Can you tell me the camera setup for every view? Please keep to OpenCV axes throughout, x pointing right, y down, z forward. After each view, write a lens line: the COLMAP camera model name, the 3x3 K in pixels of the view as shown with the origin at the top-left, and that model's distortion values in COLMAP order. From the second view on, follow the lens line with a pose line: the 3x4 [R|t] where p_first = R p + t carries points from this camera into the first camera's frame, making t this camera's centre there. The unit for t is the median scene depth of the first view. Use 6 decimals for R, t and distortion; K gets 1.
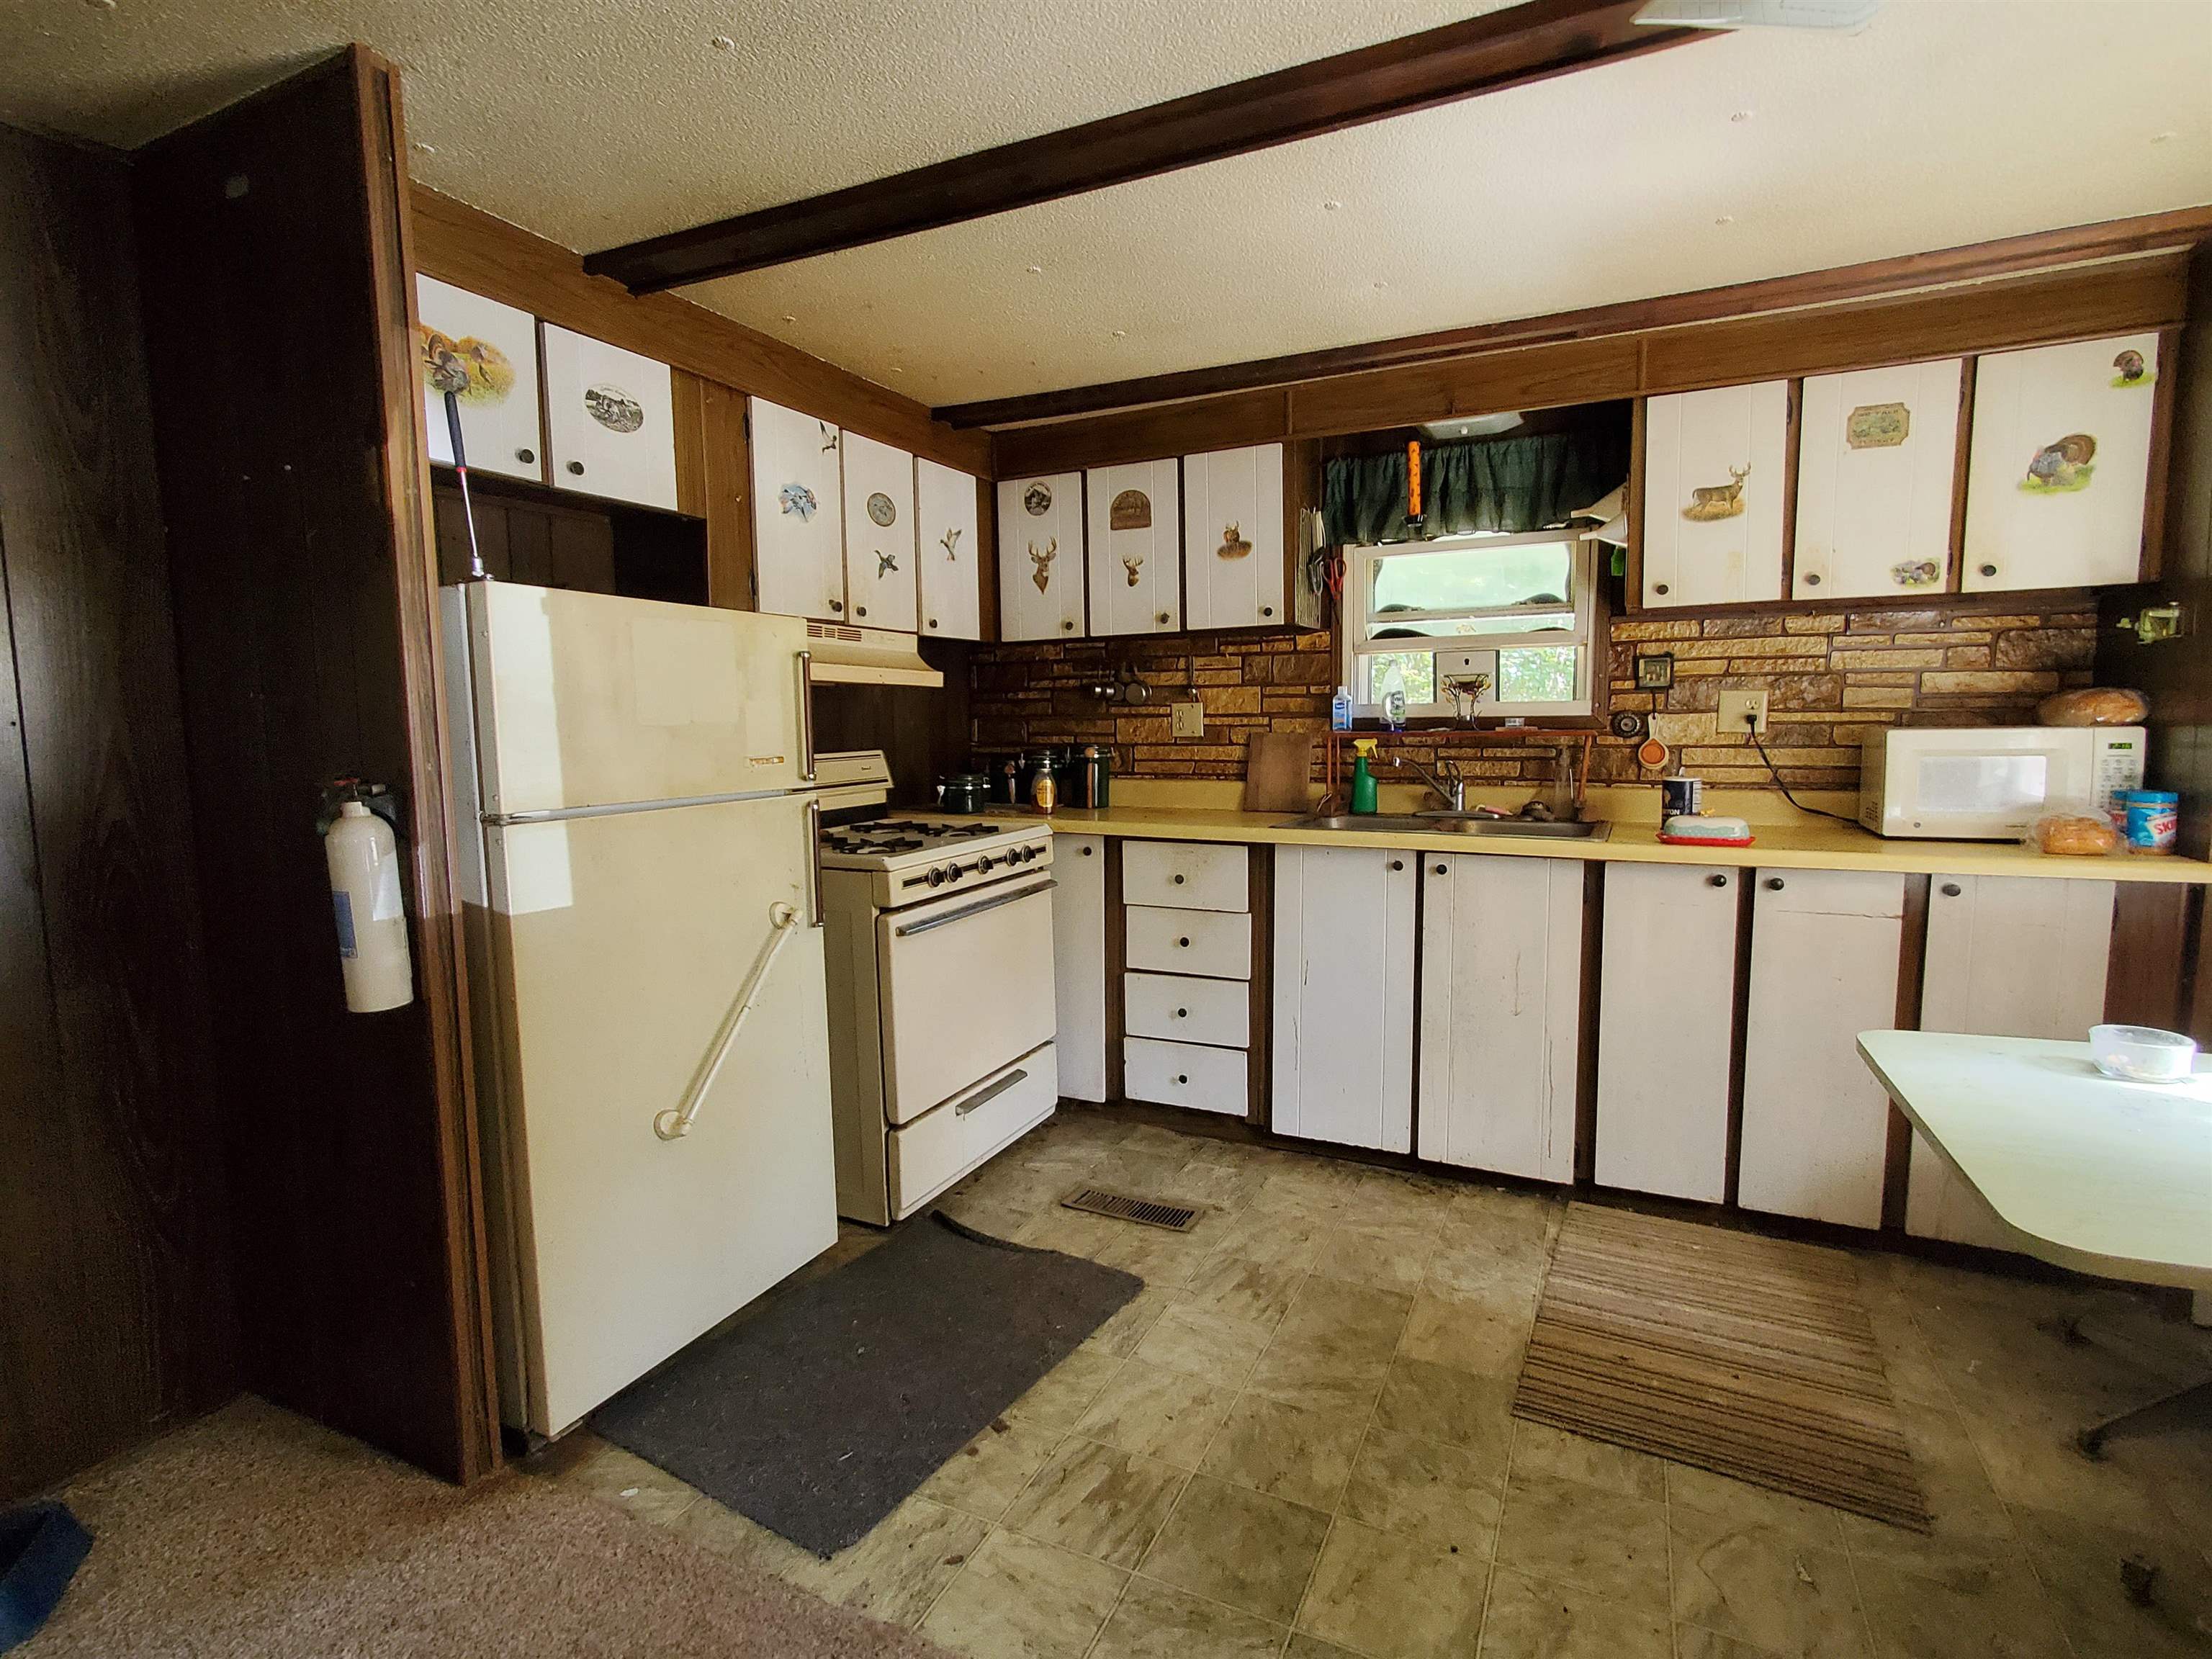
lens RADIAL K [[1047.4, 0, 1099.1], [0, 1047.4, 832.8], [0, 0, 1]] dist [-0.005157, 0.005404]
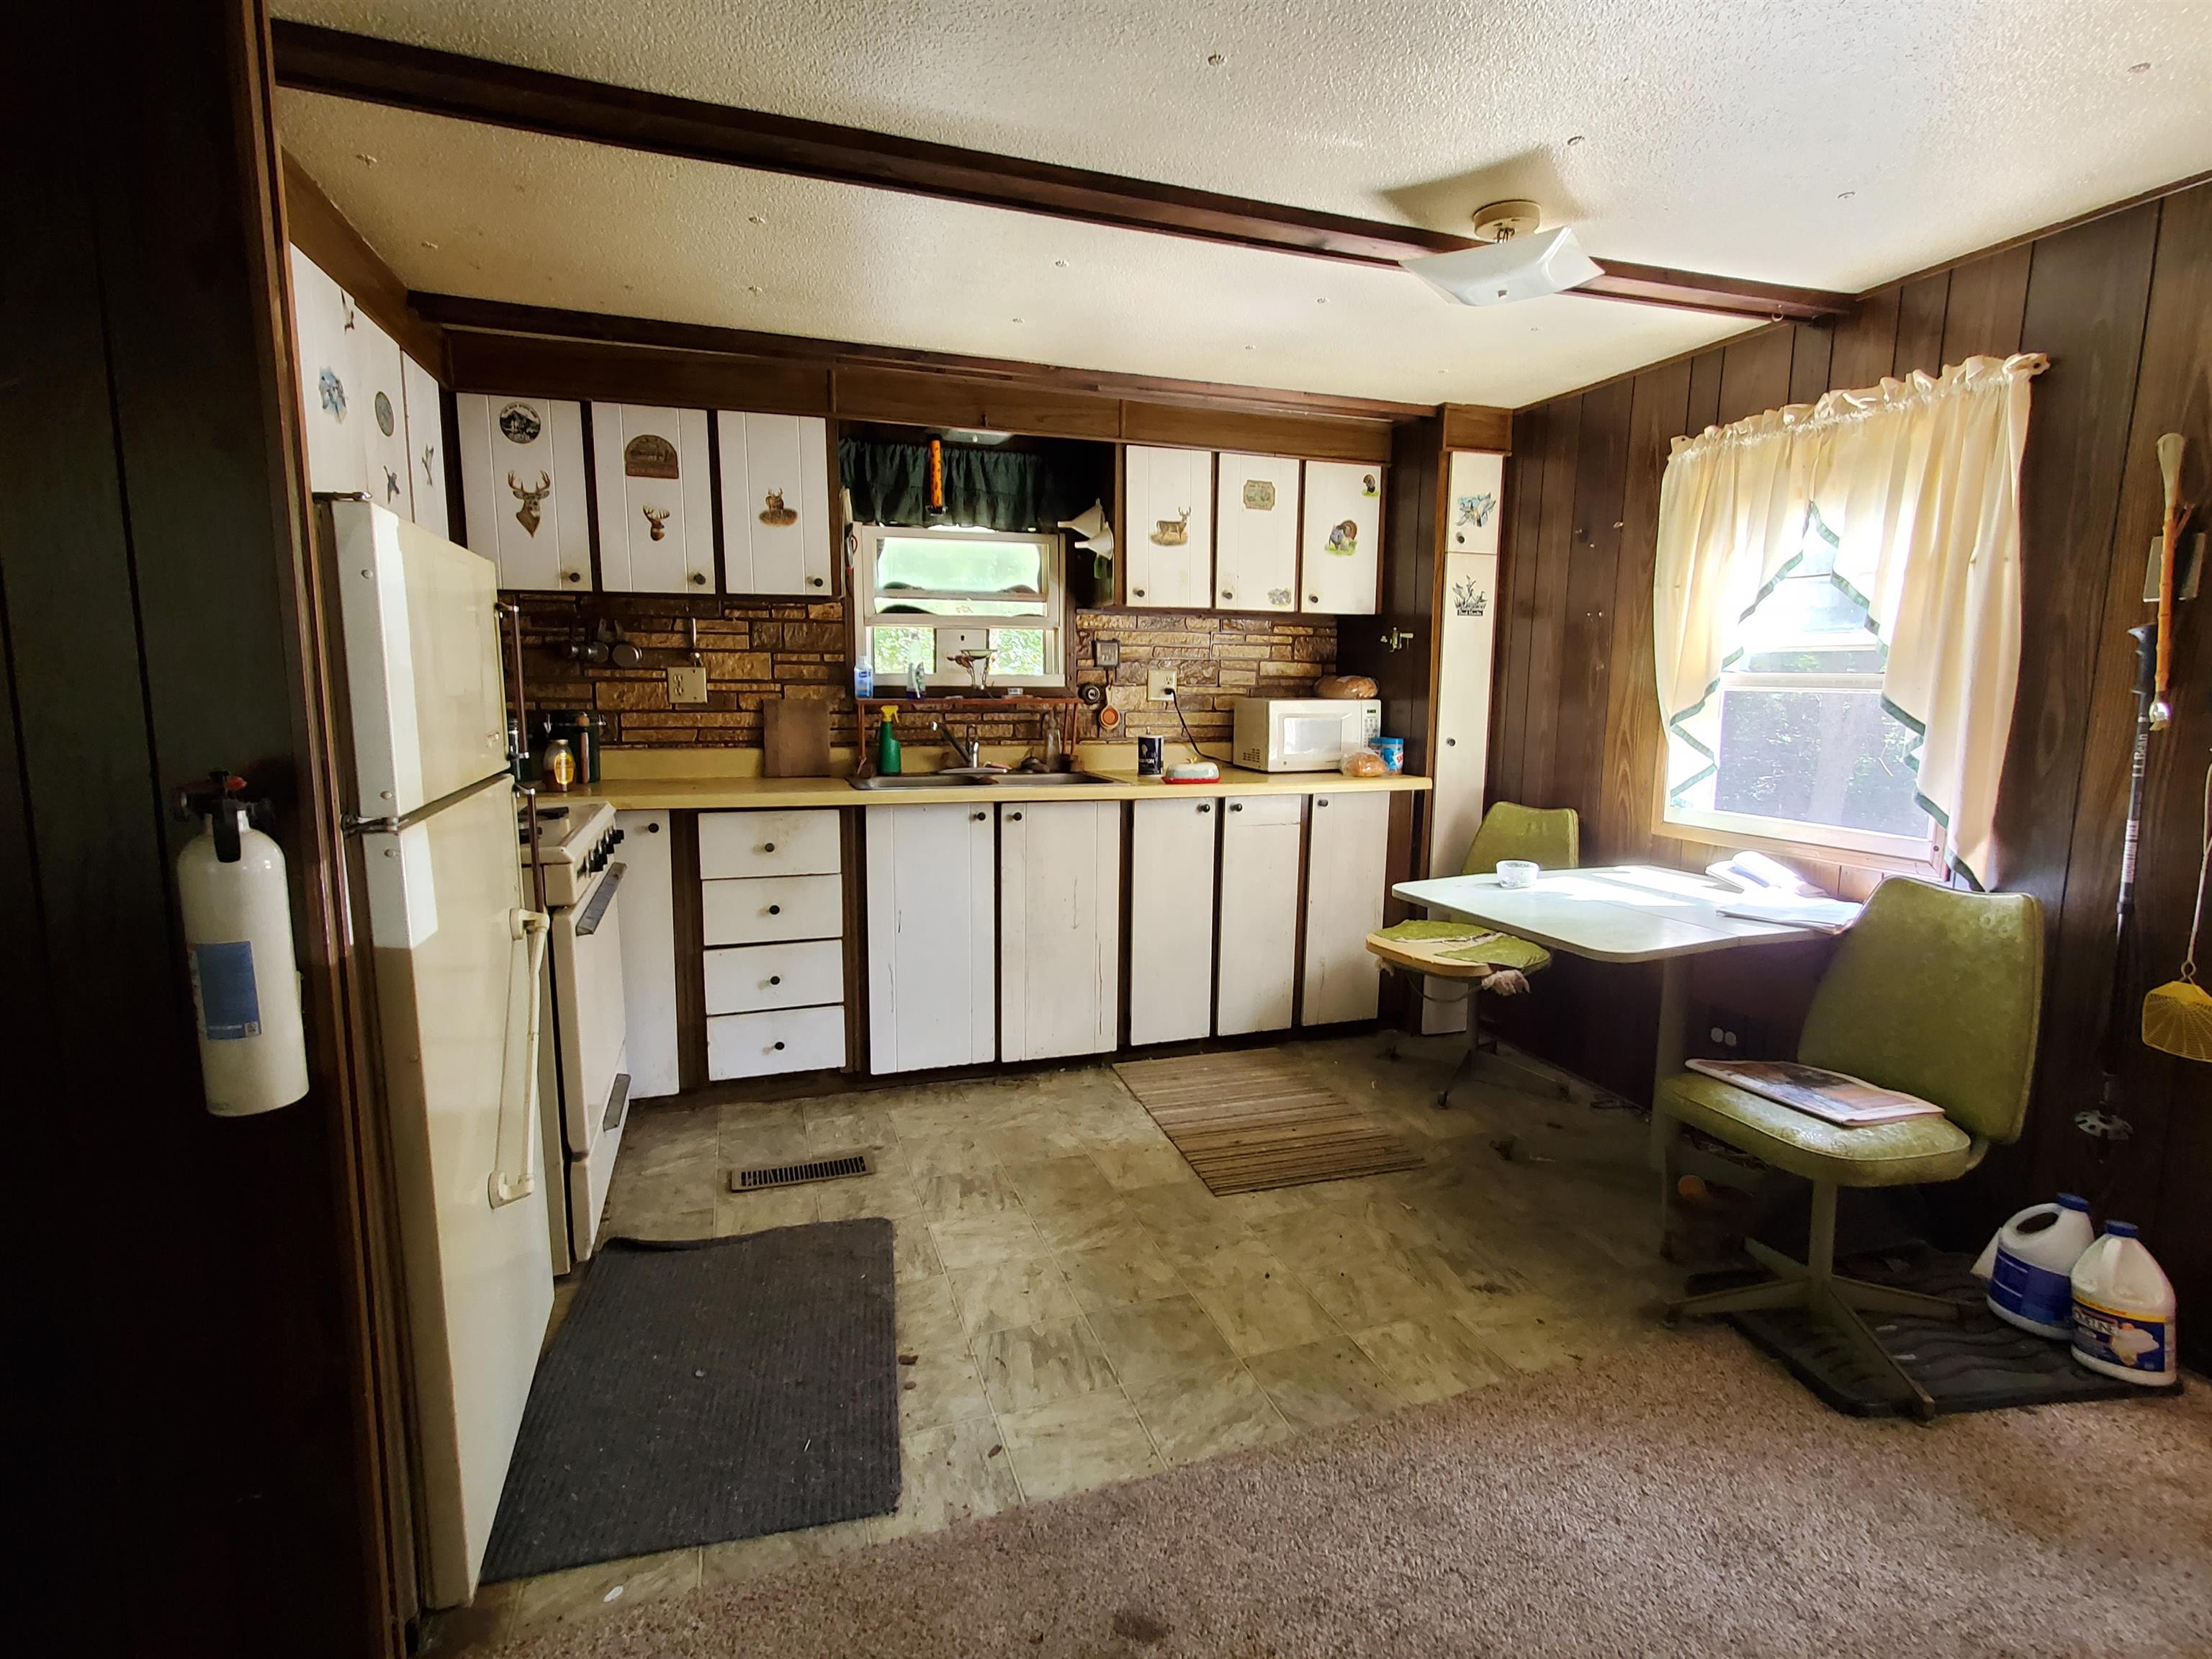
lens RADIAL K [[1057.7, 0, 1105.1], [0, 1057.7, 835.0], [0, 0, 1]] dist [-0.006208, 0.001482]
pose [[0.718581, -0.085070, 0.690220, -0.449752], [0.058494, 0.996366, 0.061906, -0.012966], [-0.692979, -0.004111, 0.720946, 0.063039]]
